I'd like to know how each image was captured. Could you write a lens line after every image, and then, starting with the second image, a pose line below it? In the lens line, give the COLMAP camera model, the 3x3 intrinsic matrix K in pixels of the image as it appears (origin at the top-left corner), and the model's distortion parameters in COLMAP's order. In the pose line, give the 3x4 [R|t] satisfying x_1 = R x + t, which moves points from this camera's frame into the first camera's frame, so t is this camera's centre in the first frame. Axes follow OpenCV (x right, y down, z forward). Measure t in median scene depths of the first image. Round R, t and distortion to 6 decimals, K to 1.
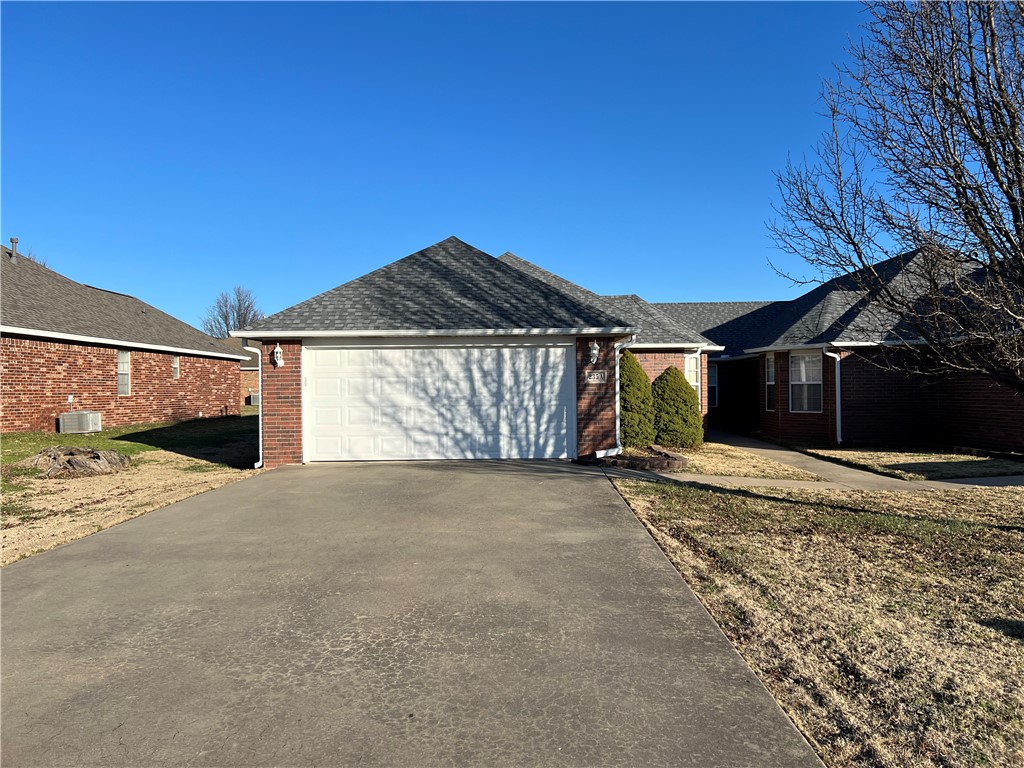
lens RADIAL K [[779.6, 0, 506.8], [0, 779.6, 391.0], [0, 0, 1]] dist [0.033932, -0.014024]
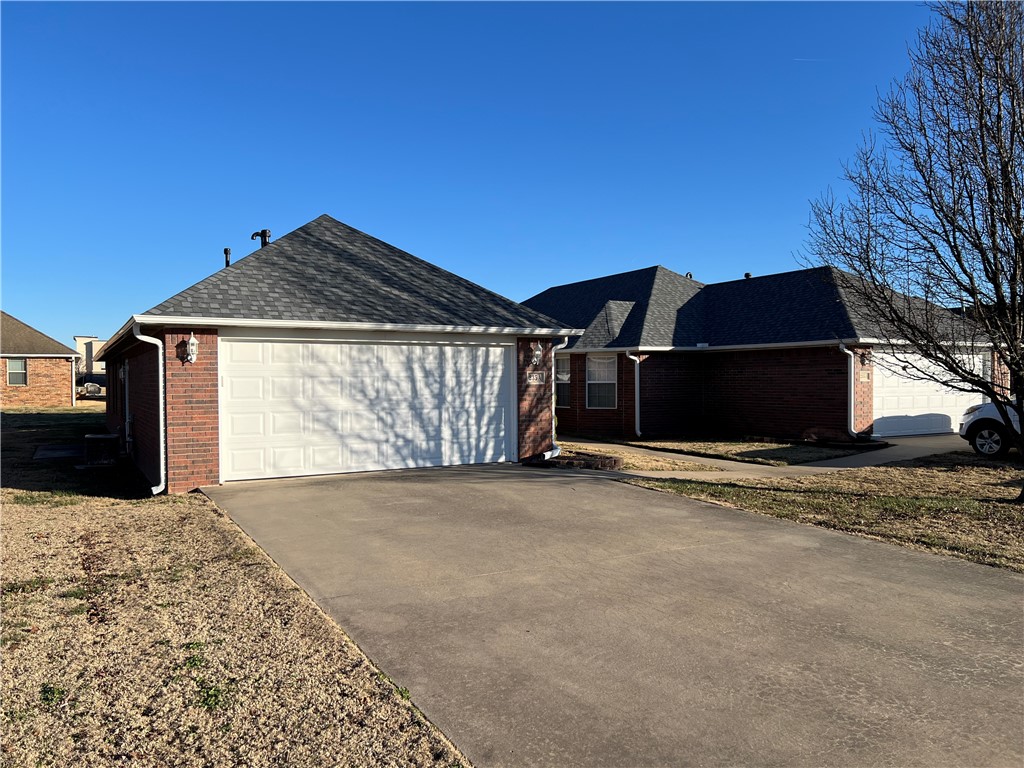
lens RADIAL K [[779.6, 0, 512.5], [0, 779.6, 386.0], [0, 0, 1]] dist [0.033932, -0.014024]
pose [[0.858920, 0.000535, 0.512109, -0.410819], [-0.001674, 0.999997, 0.001764, -0.009273], [-0.512107, -0.002373, 0.858919, 0.161998]]
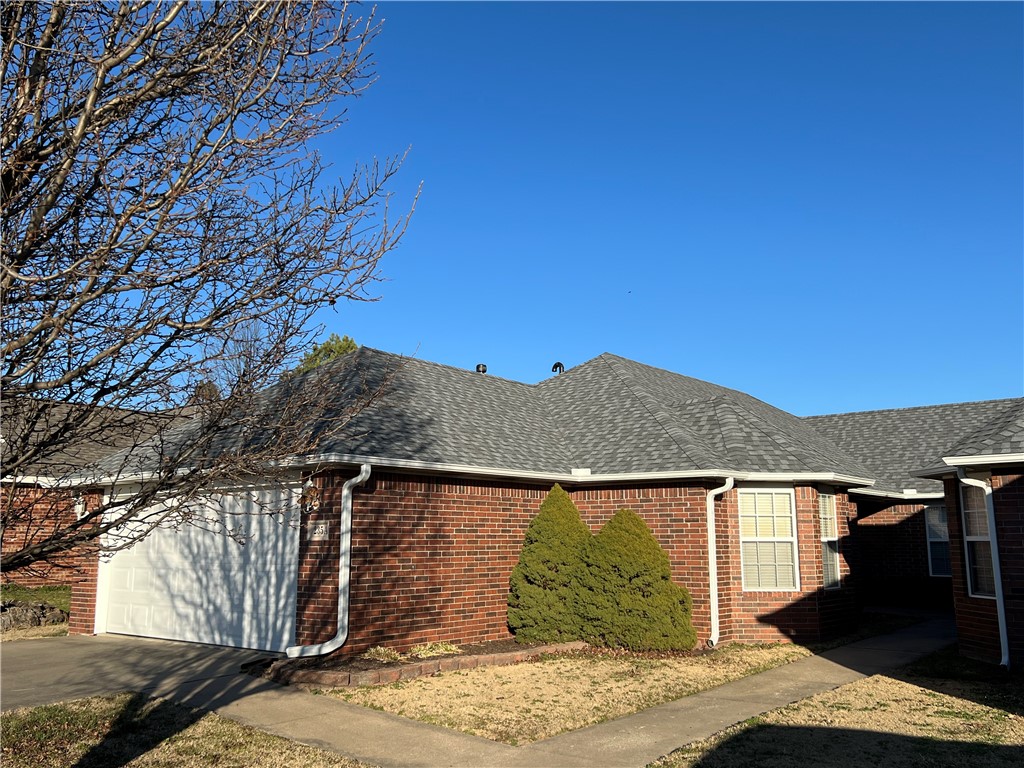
lens RADIAL K [[887.5, 0, 509.7], [0, 887.5, 387.9], [0, 0, 1]] dist [0.001914, 0.008501]
pose [[0.797061, -0.093053, -0.596687, 0.690844], [-0.005864, 0.986818, -0.161727, -0.015742], [0.603870, 0.132405, 0.786009, 0.480132]]
